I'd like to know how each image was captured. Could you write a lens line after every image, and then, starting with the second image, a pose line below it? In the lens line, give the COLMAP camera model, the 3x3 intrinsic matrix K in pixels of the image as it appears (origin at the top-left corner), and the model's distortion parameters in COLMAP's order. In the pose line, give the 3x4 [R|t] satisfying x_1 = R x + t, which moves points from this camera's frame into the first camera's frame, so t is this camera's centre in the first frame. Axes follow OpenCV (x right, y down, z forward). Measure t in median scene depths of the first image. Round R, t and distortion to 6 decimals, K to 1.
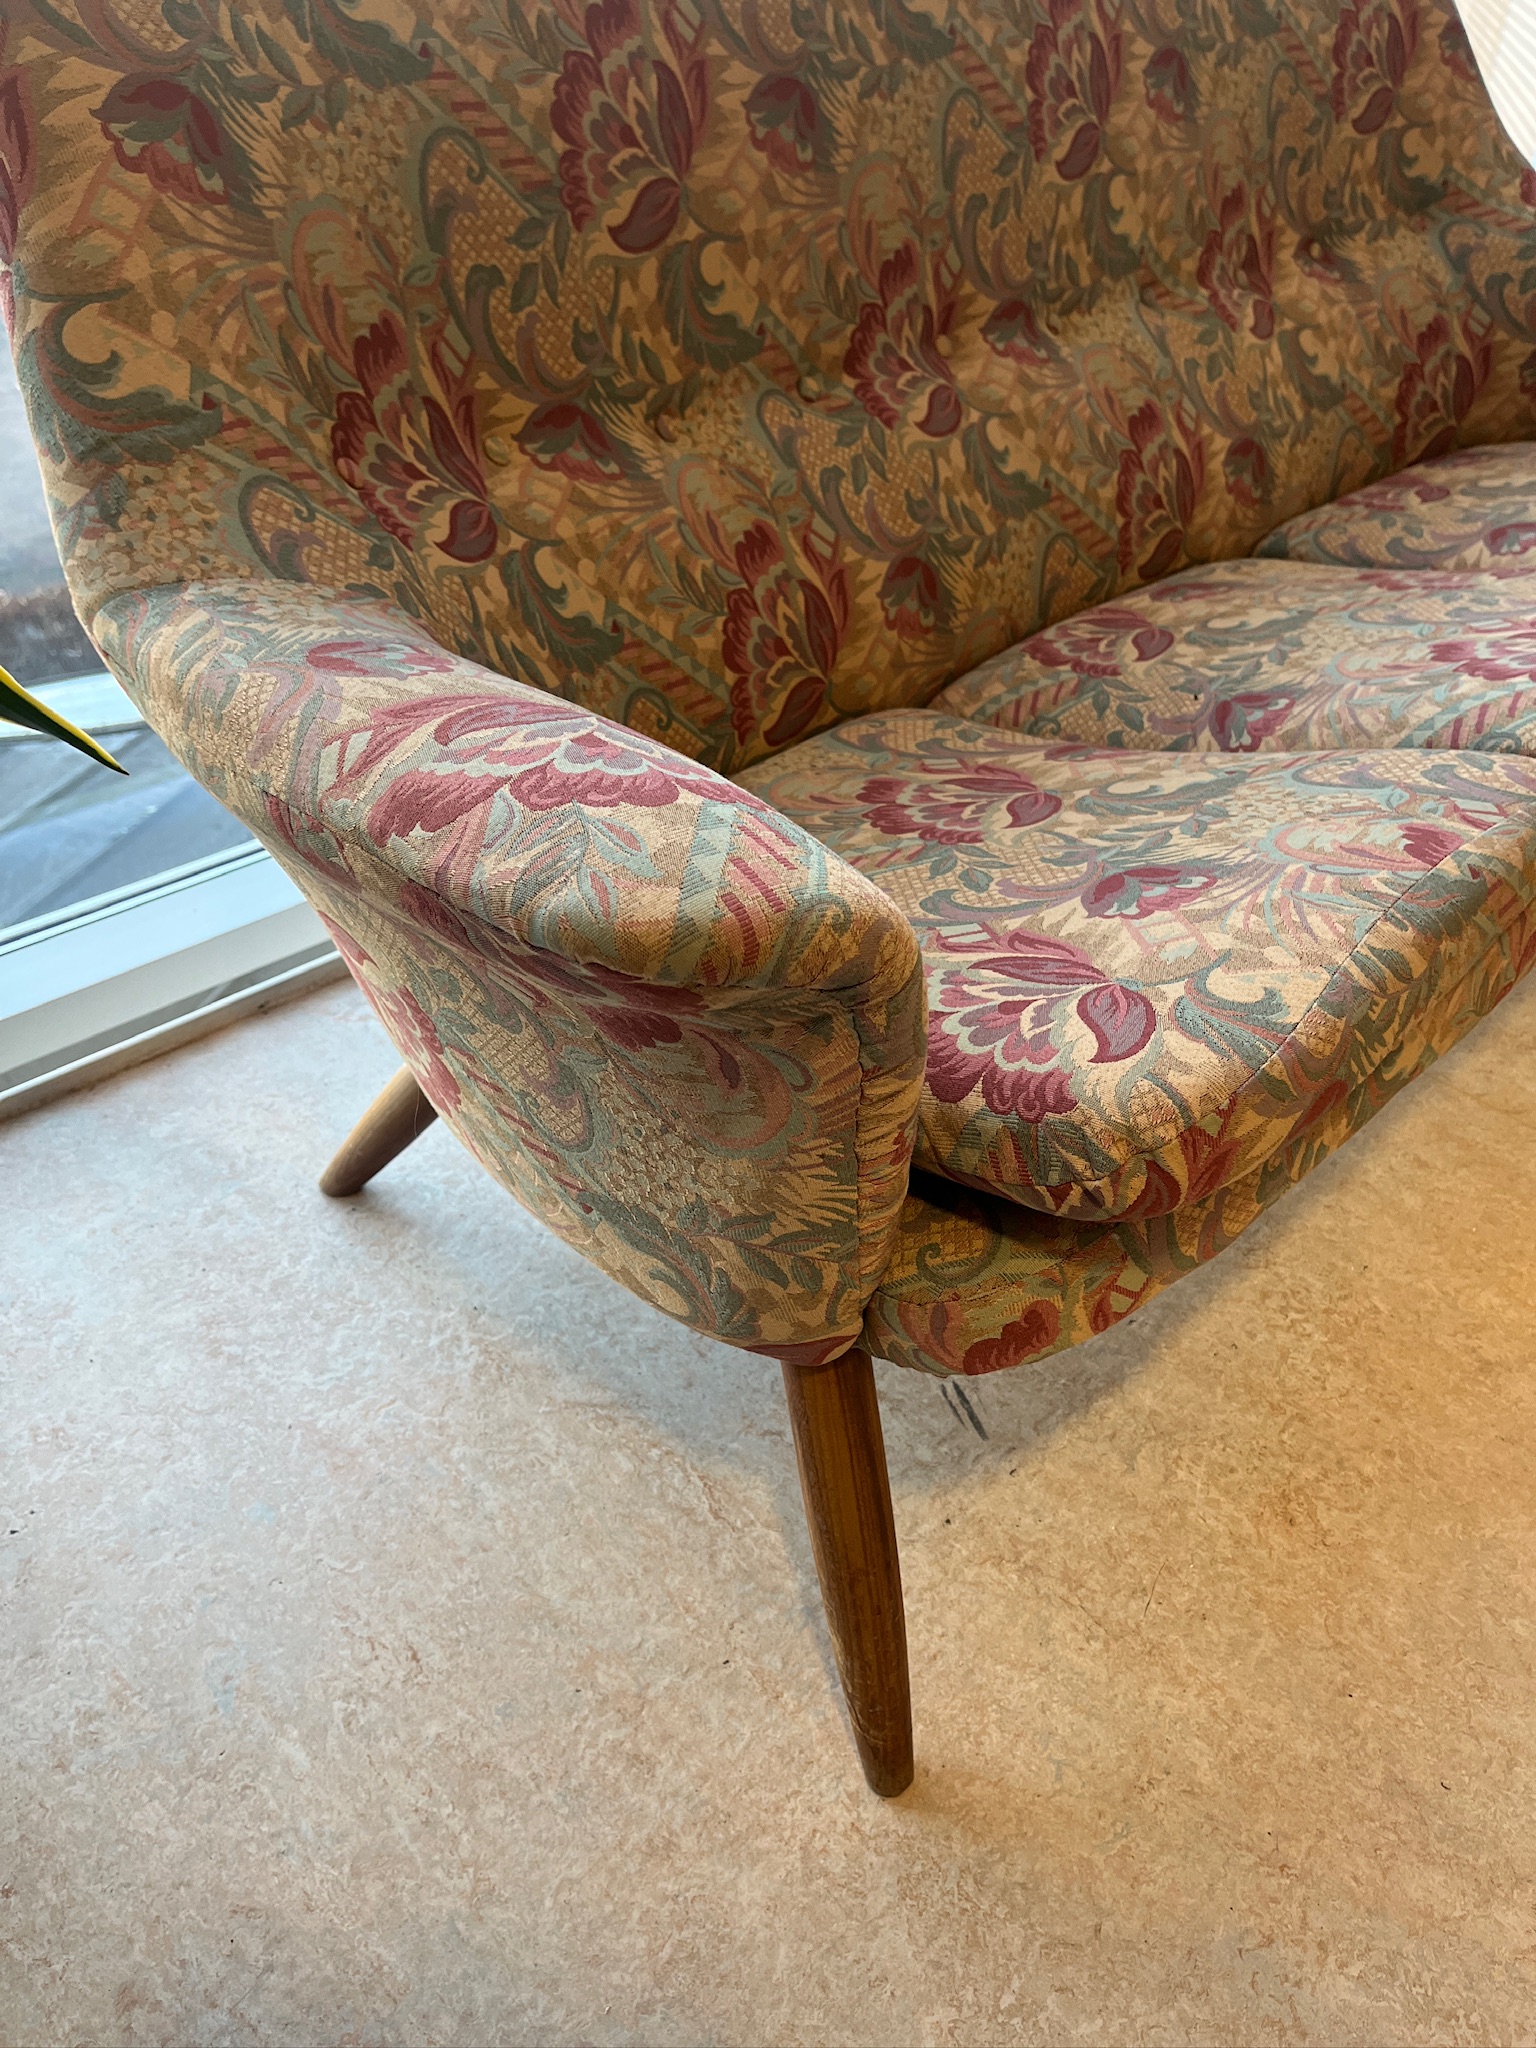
lens RADIAL K [[1574.5, 0, 780.0], [0, 1574.5, 1051.7], [0, 0, 1]] dist [0.062496, -0.099770]
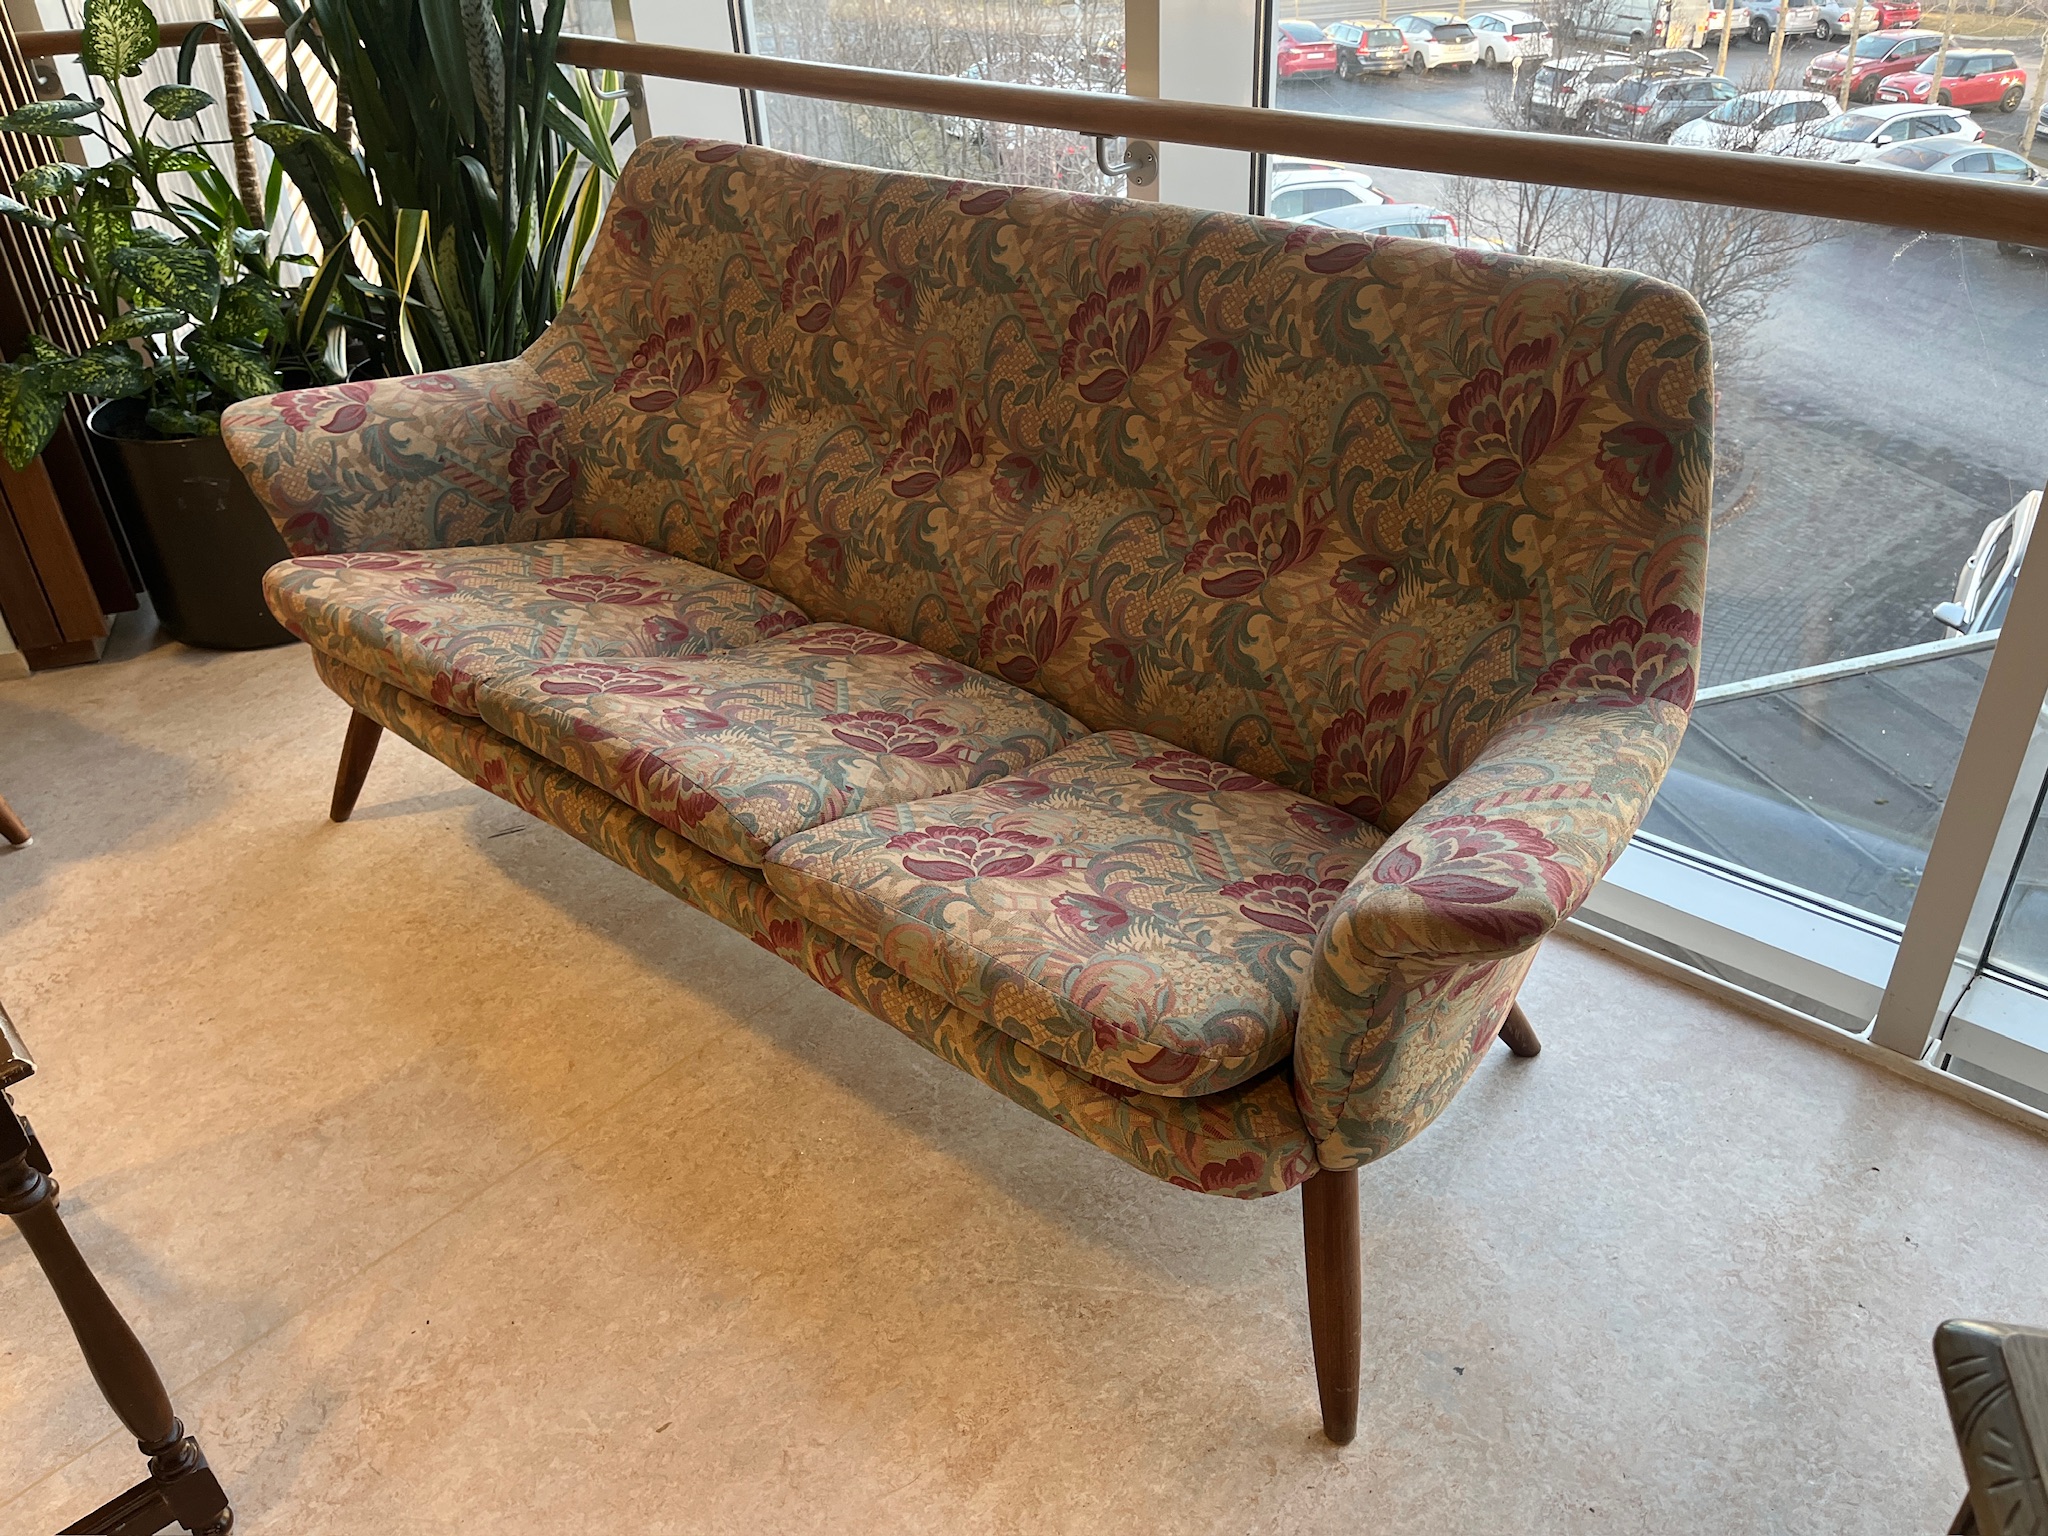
lens RADIAL K [[1574.5, 0, 1009.4], [0, 1574.5, 774.5], [0, 0, 1]] dist [0.062496, -0.099770]
pose [[0.041715, 0.506523, -0.861217, 2.009193], [-0.563761, 0.723575, 0.398262, -1.092380], [0.824884, 0.468907, 0.315742, 0.895000]]
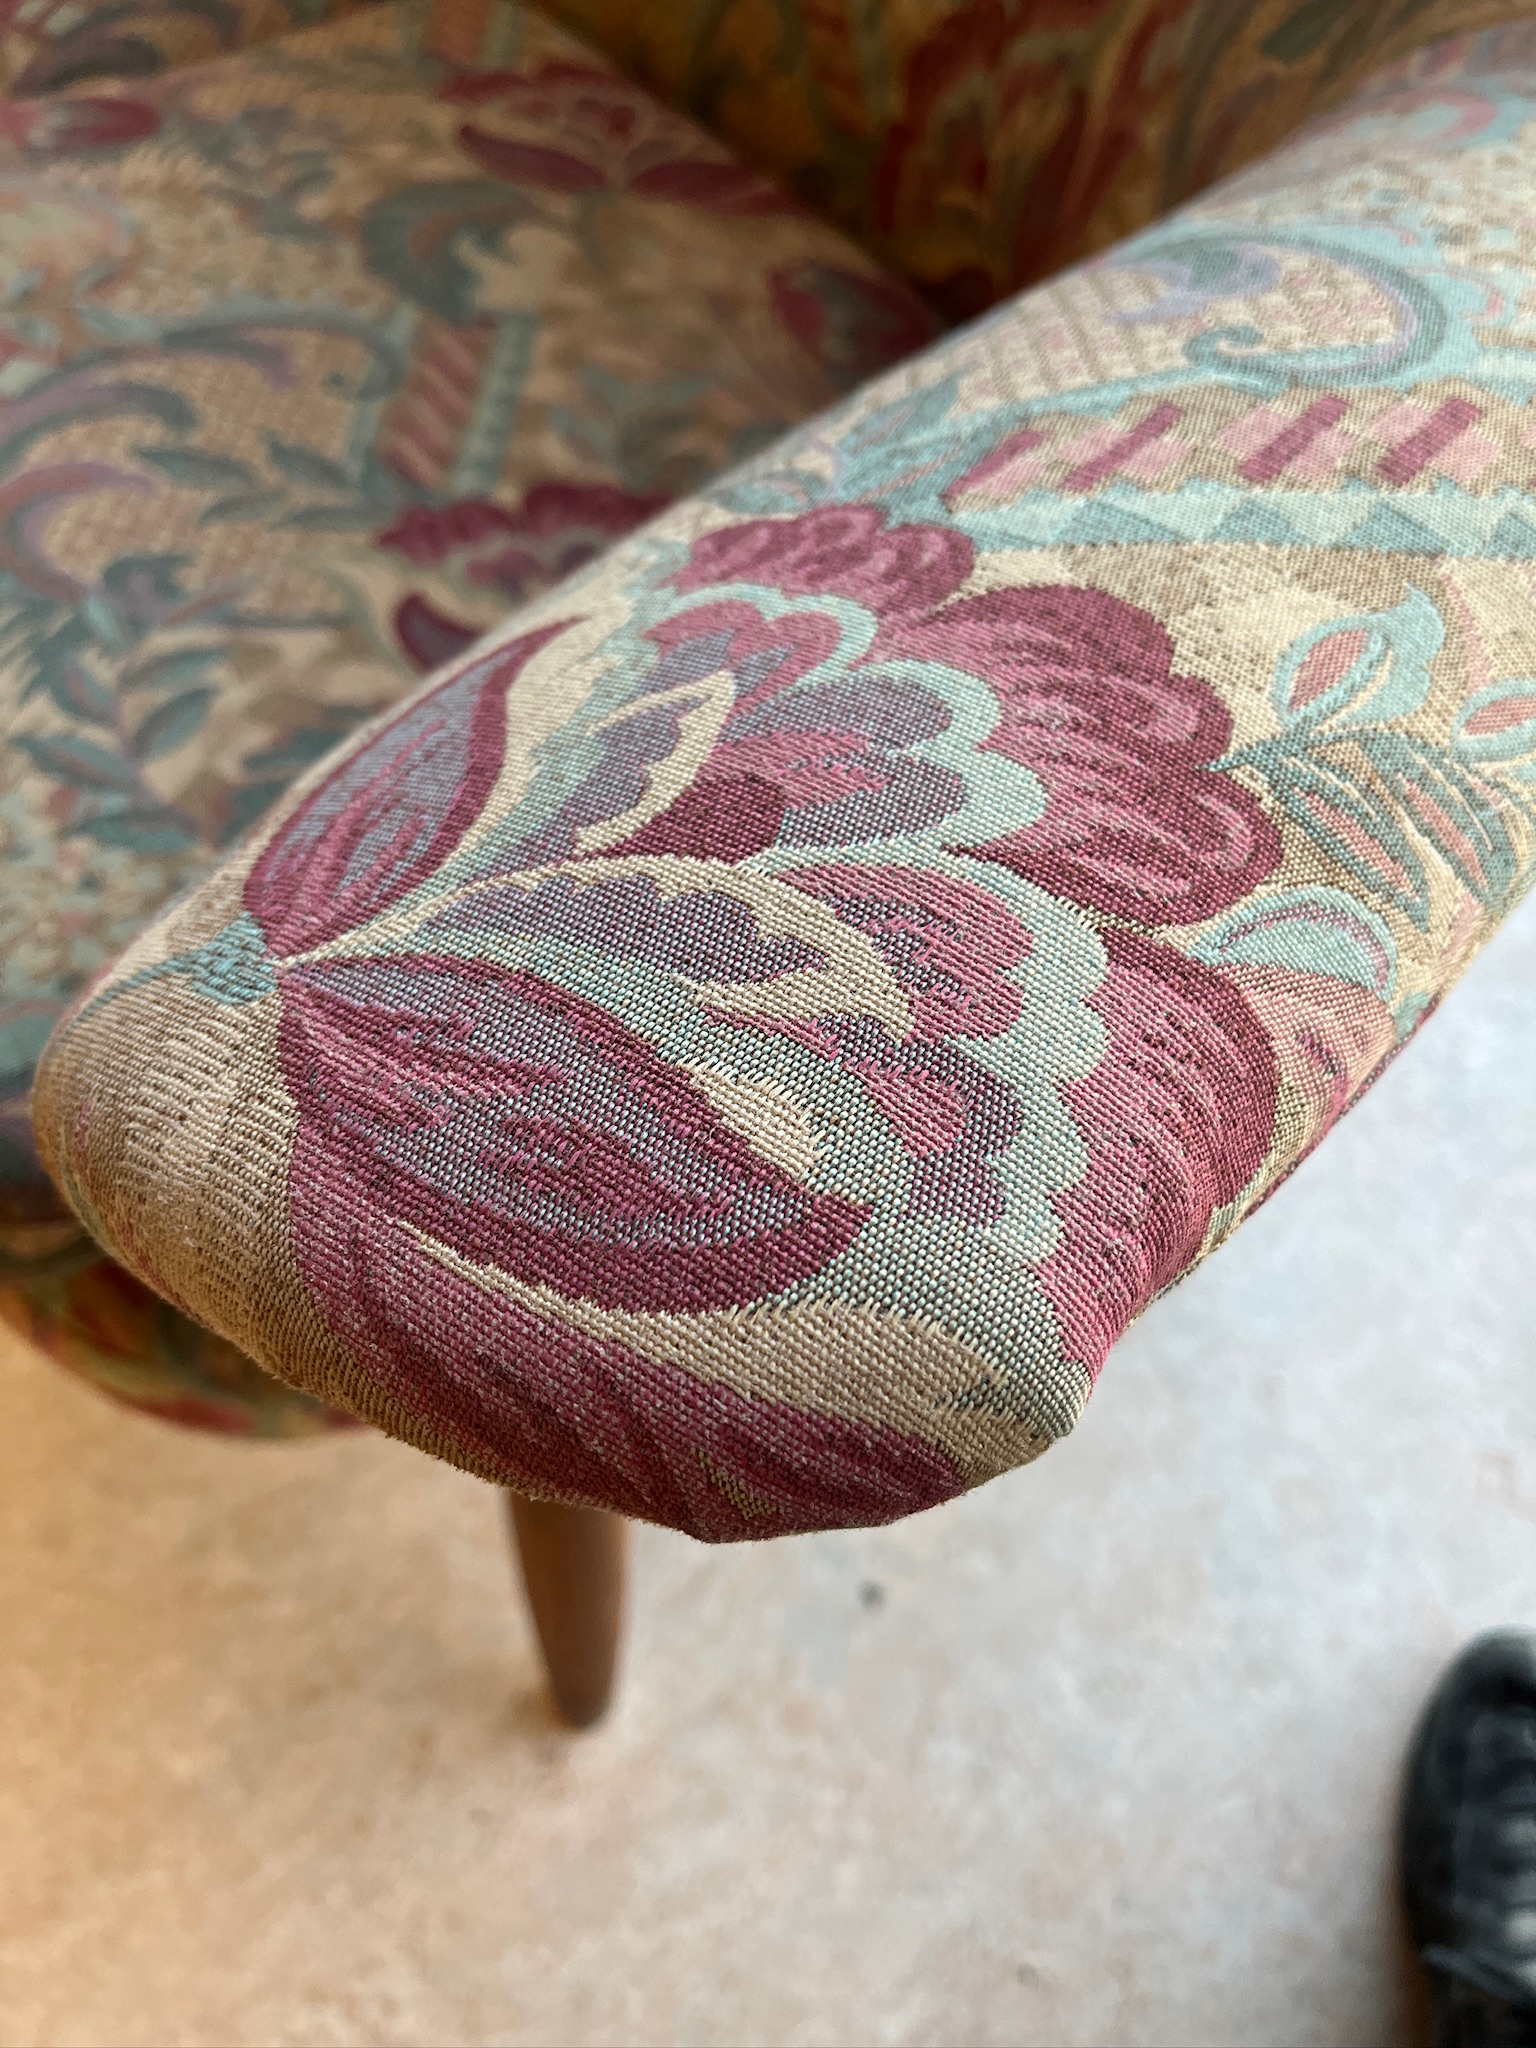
lens RADIAL K [[1574.5, 0, 785.2], [0, 1574.5, 1042.7], [0, 0, 1]] dist [0.062496, -0.099770]
pose [[-0.086456, 0.864443, -0.495241, 1.229076], [-0.619424, 0.342696, 0.706310, -0.921695], [0.780281, 0.367829, 0.505828, 1.443124]]
